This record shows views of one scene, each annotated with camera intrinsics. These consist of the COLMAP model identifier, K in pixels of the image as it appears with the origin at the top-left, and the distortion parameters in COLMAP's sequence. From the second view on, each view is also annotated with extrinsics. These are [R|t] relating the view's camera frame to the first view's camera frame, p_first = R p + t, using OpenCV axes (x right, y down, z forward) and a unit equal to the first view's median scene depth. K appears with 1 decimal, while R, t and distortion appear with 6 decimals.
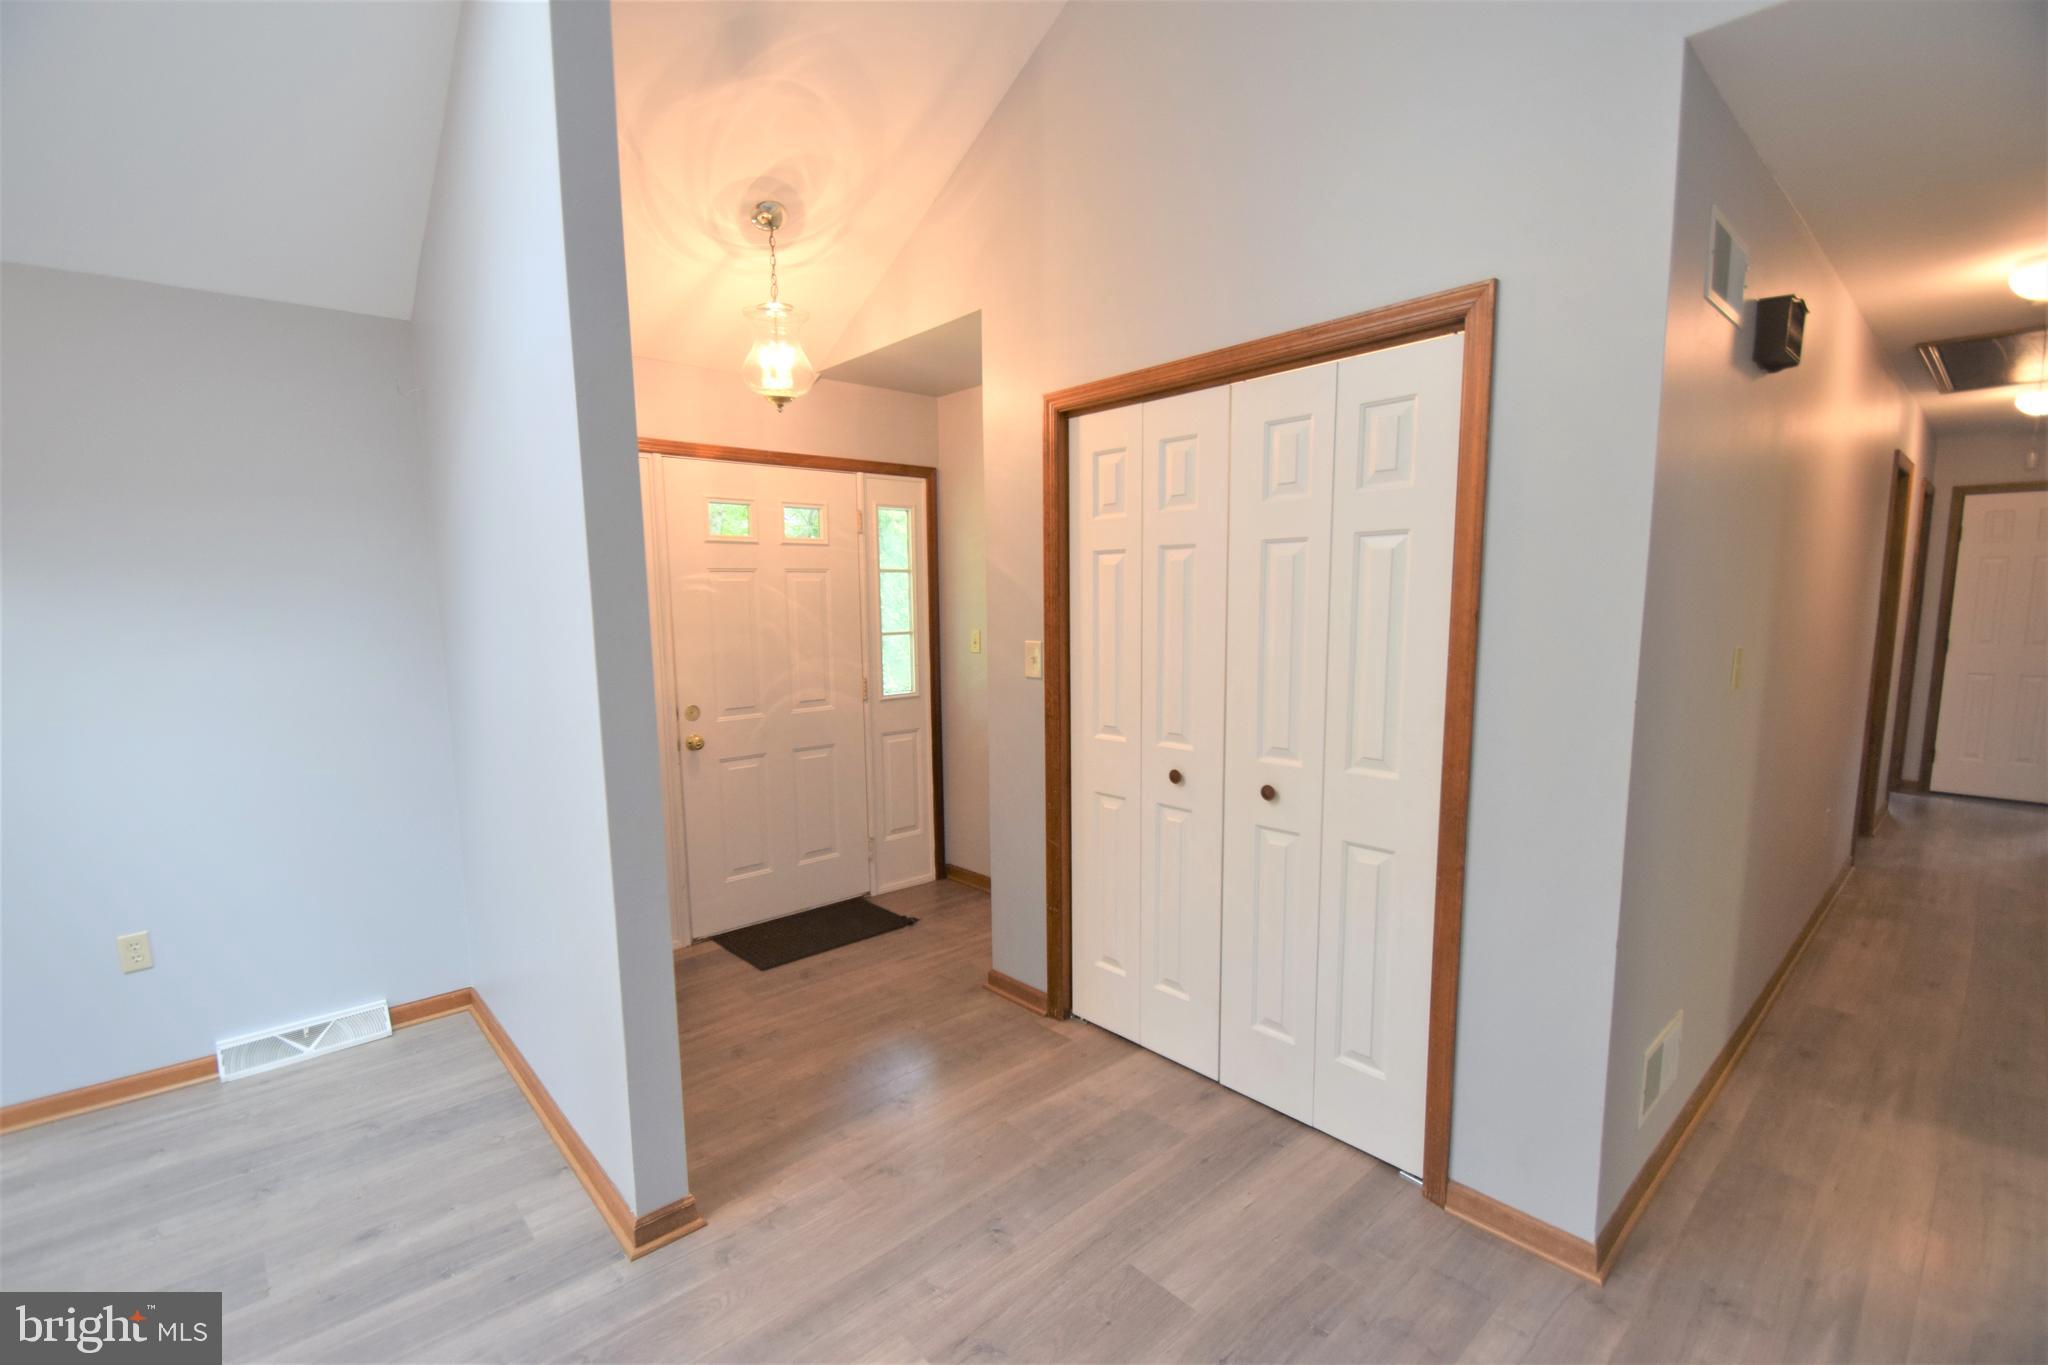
lens RADIAL K [[900.9, 0, 1031.0], [0, 900.9, 695.1], [0, 0, 1]] dist [0.003639, -0.004187]
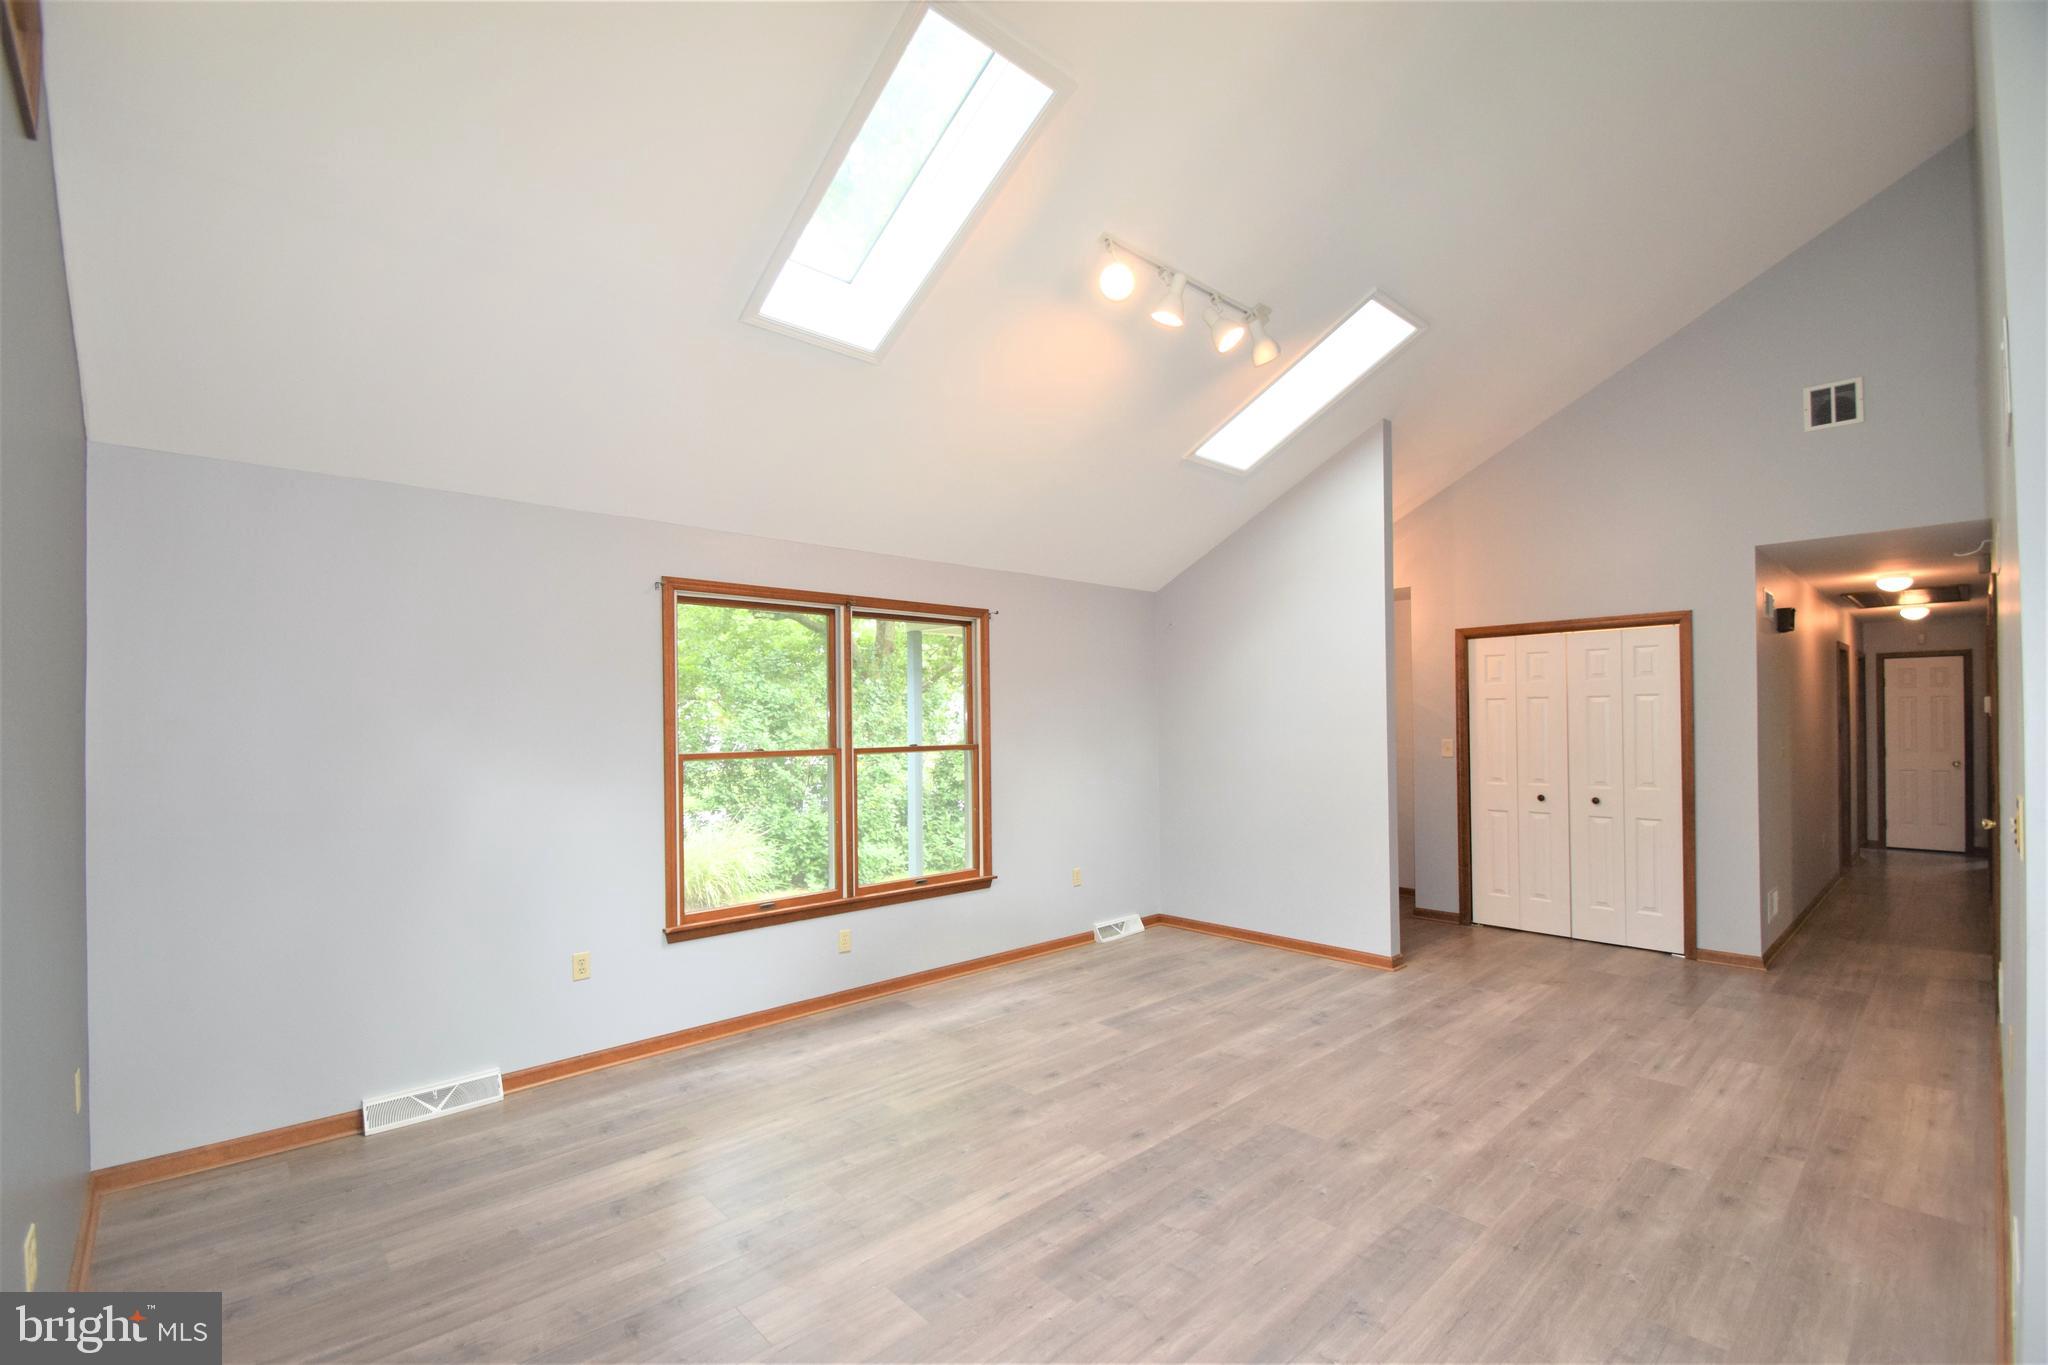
lens RADIAL K [[900.9, 0, 1015.6], [0, 900.9, 693.7], [0, 0, 1]] dist [0.003639, -0.004187]
pose [[0.999922, 0.004714, 0.011584, -1.077260], [-0.003073, 0.990462, -0.137754, 0.133196], [-0.012123, 0.137708, 0.990399, -1.148347]]
